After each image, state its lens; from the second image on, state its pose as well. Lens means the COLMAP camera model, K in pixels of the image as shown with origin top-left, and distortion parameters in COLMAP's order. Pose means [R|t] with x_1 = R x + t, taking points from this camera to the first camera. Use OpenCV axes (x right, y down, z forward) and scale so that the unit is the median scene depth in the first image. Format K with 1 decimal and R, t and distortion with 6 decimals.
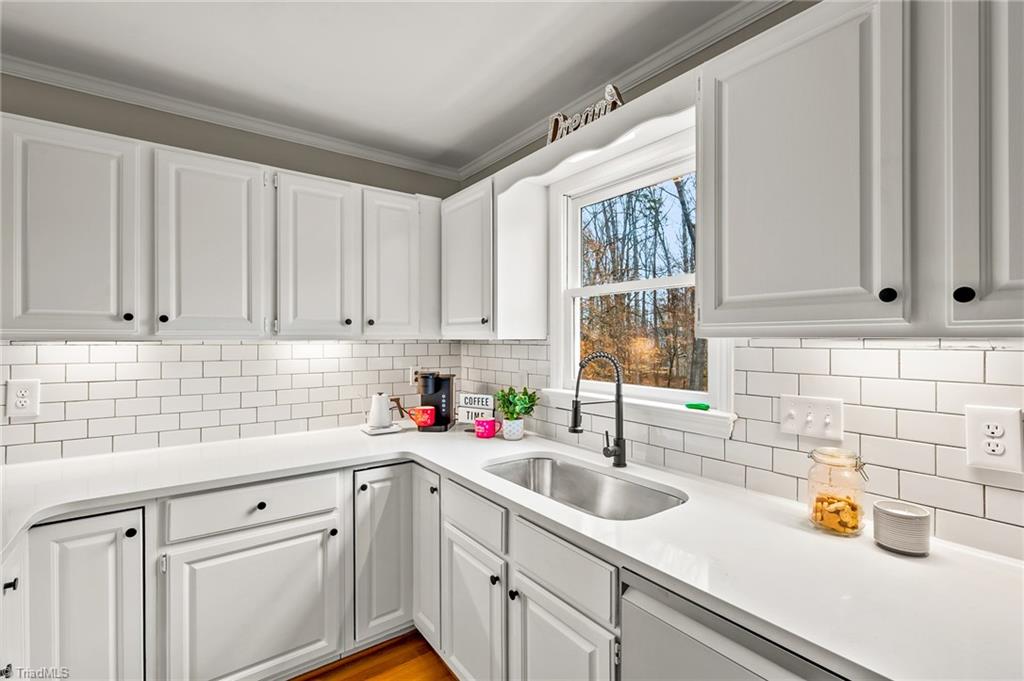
lens RADIAL K [[447.6, 0, 516.5], [0, 447.6, 343.5], [0, 0, 1]] dist [0.000641, -0.000653]
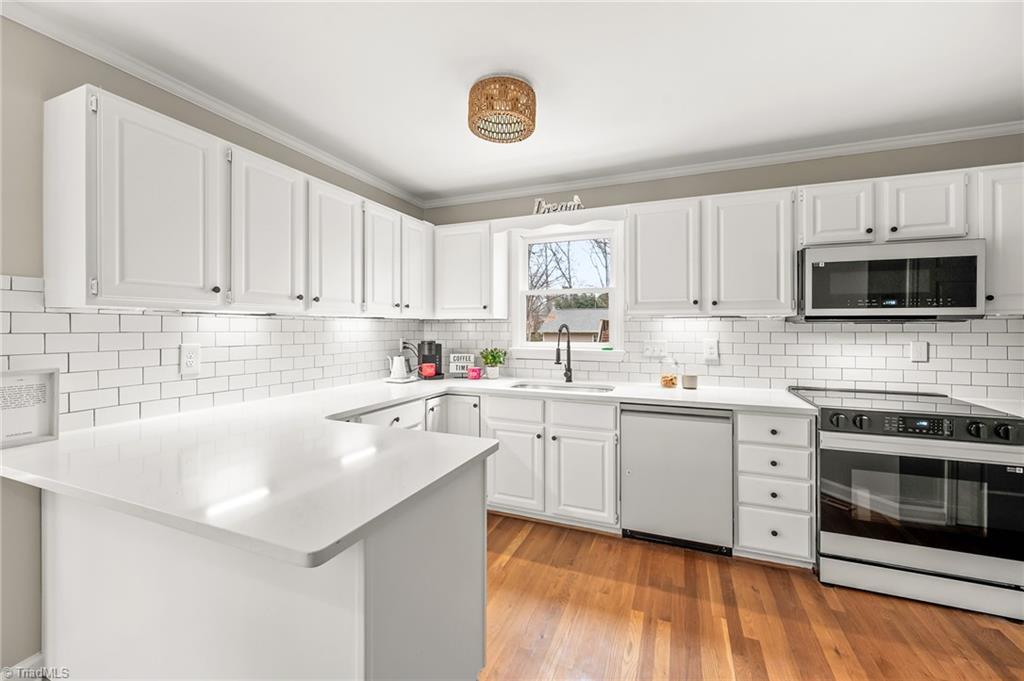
lens RADIAL K [[412.6, 0, 505.8], [0, 412.6, 332.2], [0, 0, 1]] dist [-0.000564, 0.000129]
pose [[0.861725, -0.002594, 0.507368, -0.918418], [0.002900, 0.999996, 0.000188, 0.050165], [-0.507367, 0.001309, 0.861729, -0.427579]]
